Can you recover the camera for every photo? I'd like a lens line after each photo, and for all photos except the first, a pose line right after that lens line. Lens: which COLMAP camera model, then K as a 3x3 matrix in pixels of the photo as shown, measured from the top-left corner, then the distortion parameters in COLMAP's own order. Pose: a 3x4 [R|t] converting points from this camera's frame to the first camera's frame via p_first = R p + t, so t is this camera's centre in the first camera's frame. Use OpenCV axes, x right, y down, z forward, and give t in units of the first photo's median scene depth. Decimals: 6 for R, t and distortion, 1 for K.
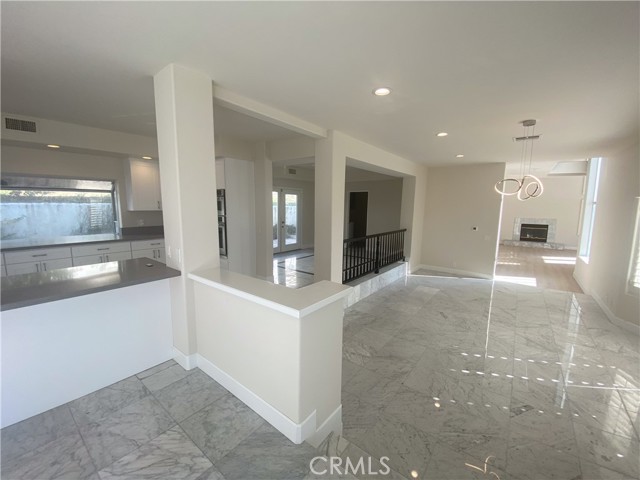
lens RADIAL K [[261.8, 0, 320.0], [0, 261.8, 240.0], [0, 0, 1]] dist [0.017930, -0.018715]
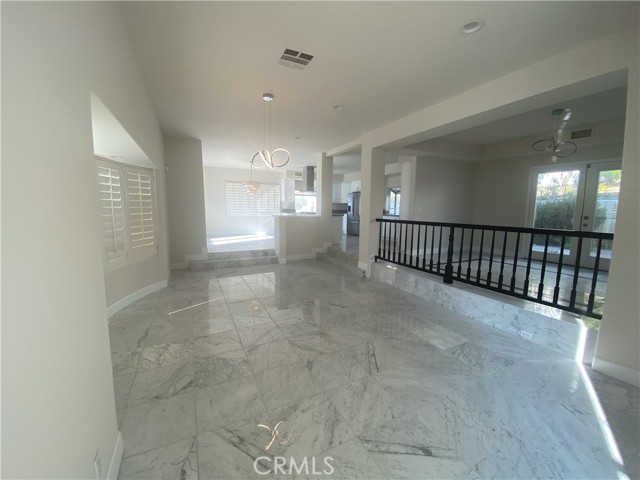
lens RADIAL K [[261.8, 0, 320.0], [0, 261.8, 240.0], [0, 0, 1]] dist [0.017930, -0.018715]
pose [[-0.444120, 0.085256, -0.891902, 1.104842], [-0.140957, 0.976417, 0.163524, -0.050323], [0.884810, 0.198344, -0.421629, 1.130732]]
